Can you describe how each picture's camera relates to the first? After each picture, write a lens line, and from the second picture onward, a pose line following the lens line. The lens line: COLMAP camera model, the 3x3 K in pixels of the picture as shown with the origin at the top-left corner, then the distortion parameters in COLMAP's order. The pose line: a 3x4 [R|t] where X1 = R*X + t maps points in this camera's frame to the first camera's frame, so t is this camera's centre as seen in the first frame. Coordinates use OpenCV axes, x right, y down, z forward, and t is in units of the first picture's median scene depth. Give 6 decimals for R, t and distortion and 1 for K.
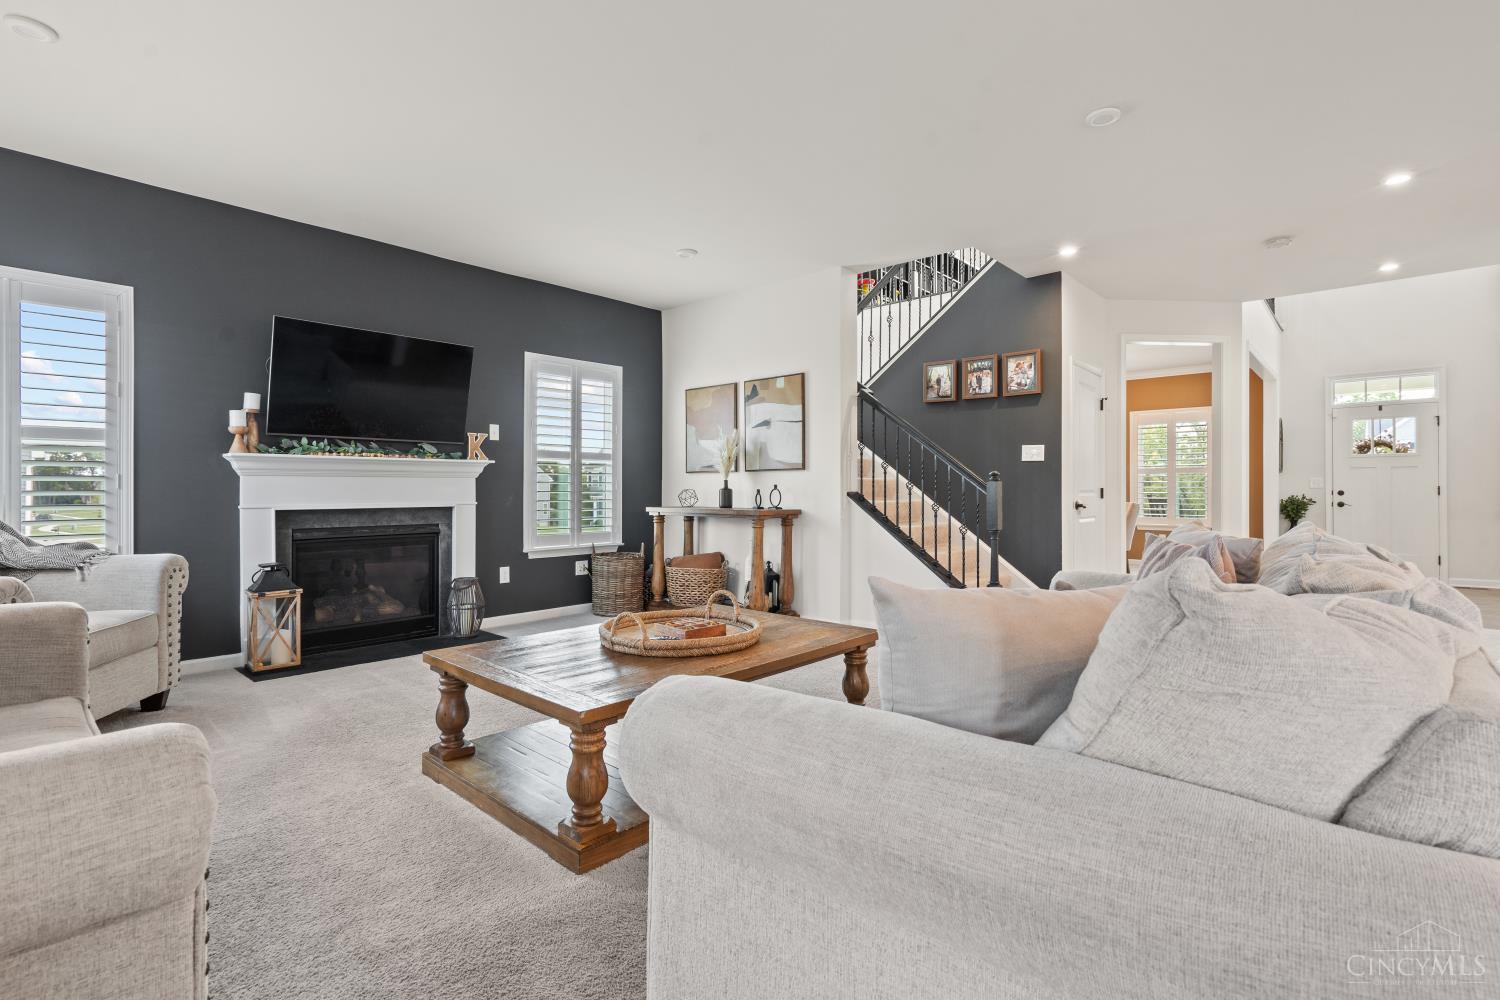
lens RADIAL K [[691.4, 0, 747.1], [0, 691.4, 499.1], [0, 0, 1]] dist [0.000063, 0.001071]
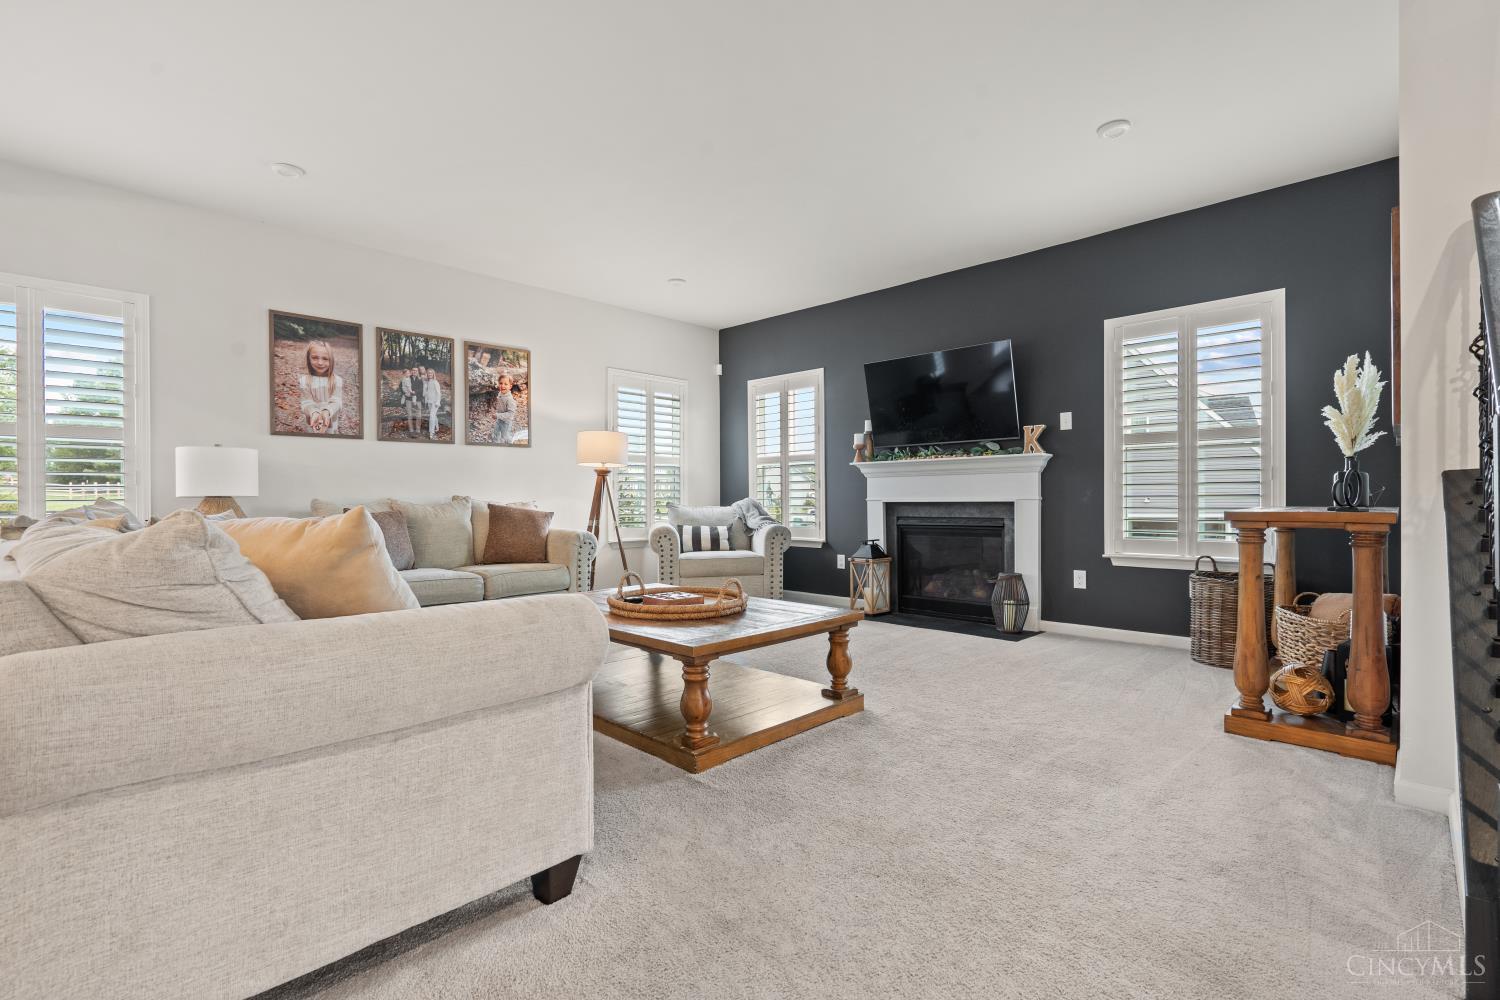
lens RADIAL K [[691.4, 0, 747.1], [0, 691.4, 494.4], [0, 0, 1]] dist [0.000063, 0.001071]
pose [[-0.026018, 0.007203, -0.999636, 0.608245], [0.004816, 0.999963, 0.007080, -0.008885], [0.999650, -0.004630, -0.026052, 0.659272]]
